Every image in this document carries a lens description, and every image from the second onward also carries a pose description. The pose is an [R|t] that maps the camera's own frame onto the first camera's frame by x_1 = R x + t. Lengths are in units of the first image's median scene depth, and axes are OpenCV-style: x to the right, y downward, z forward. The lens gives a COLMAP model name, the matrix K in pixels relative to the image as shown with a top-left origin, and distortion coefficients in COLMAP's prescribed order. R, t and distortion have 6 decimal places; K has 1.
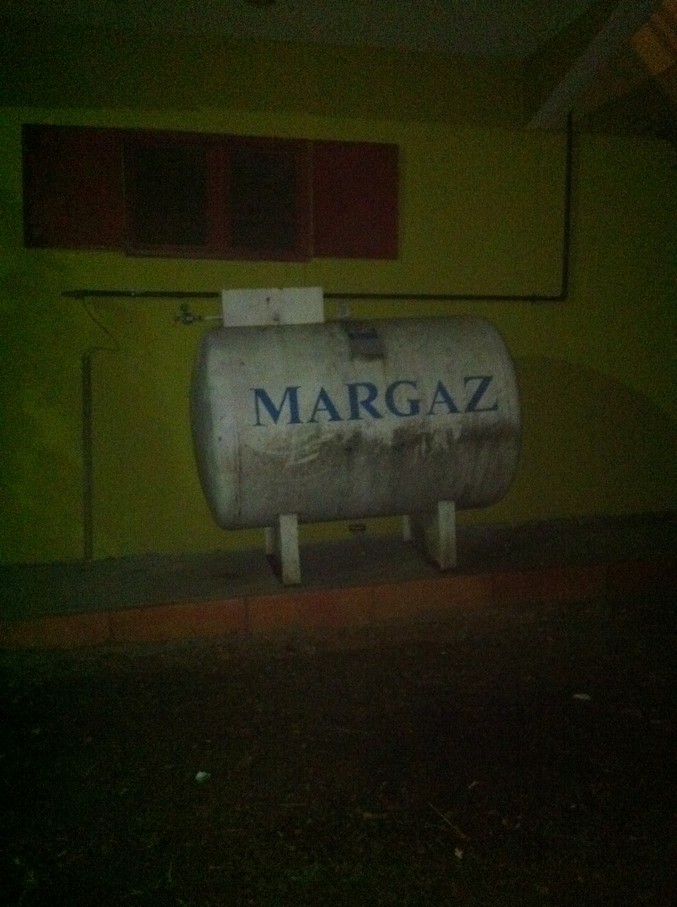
lens RADIAL K [[856.5, 0, 334.0], [0, 856.5, 452.6], [0, 0, 1]] dist [0.108987, -0.320444]
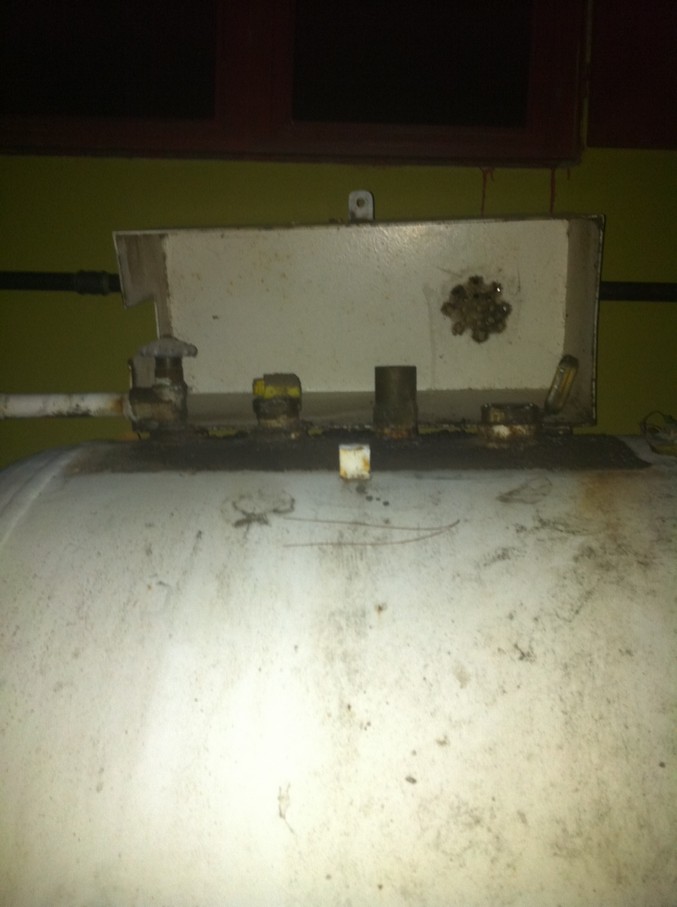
lens RADIAL K [[856.5, 0, 334.0], [0, 856.5, 452.6], [0, 0, 1]] dist [0.108987, -0.320444]
pose [[0.964276, 0.064560, -0.256913, -0.029938], [-0.060495, 0.997887, 0.023704, -0.163521], [0.257900, -0.007316, 0.966144, 0.877323]]
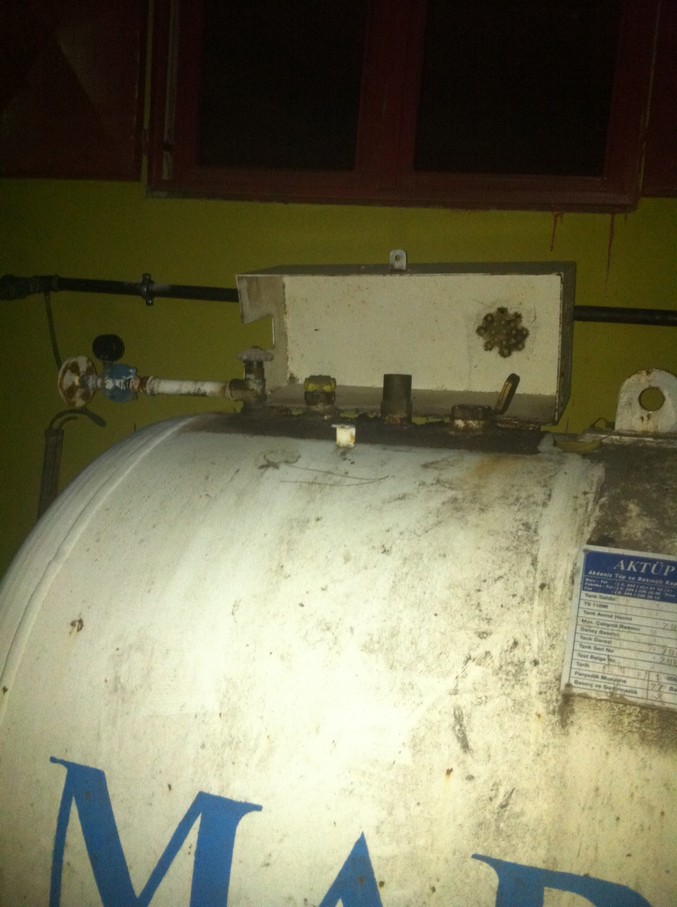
lens RADIAL K [[856.5, 0, 334.0], [0, 856.5, 452.6], [0, 0, 1]] dist [0.108987, -0.320444]
pose [[0.852569, 0.142808, -0.502725, 0.064571], [-0.125269, 0.989741, 0.068710, -0.170850], [0.507380, 0.004396, 0.861711, 0.809936]]
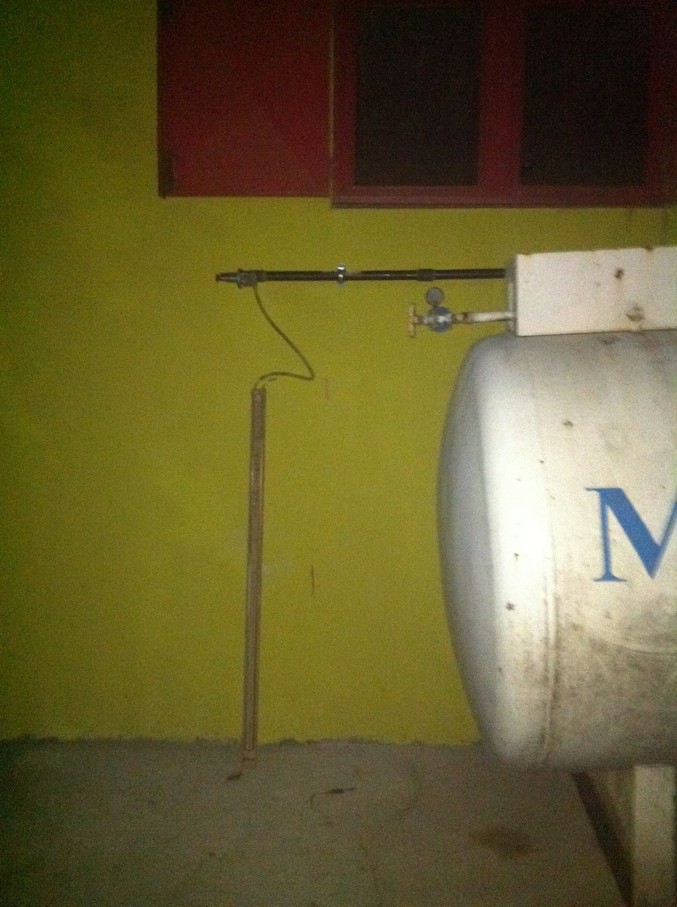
lens RADIAL K [[856.5, 0, 334.0], [0, 856.5, 452.6], [0, 0, 1]] dist [0.108987, -0.320444]
pose [[0.961919, 0.030929, -0.271579, -0.098952], [-0.030106, 0.999521, 0.007197, -0.086846], [0.271672, 0.001253, 0.962389, 0.547620]]
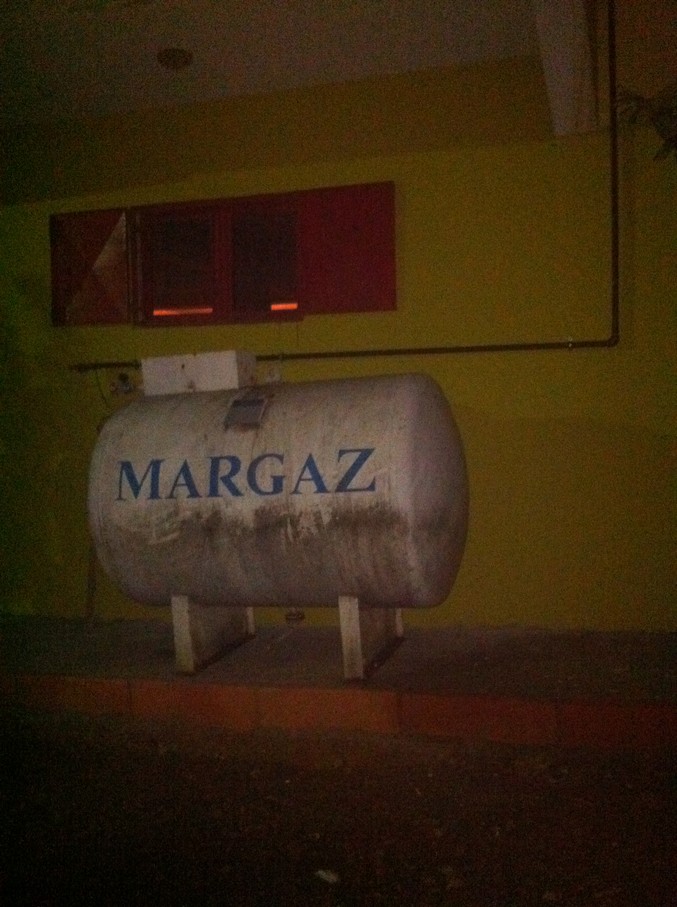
lens RADIAL K [[856.5, 0, 334.0], [0, 856.5, 452.6], [0, 0, 1]] dist [0.108987, -0.320444]
pose [[0.857986, 0.010106, -0.513574, 0.582491], [-0.037478, 0.998373, -0.042966, -0.049834], [0.512305, 0.056111, 0.856969, 0.284436]]
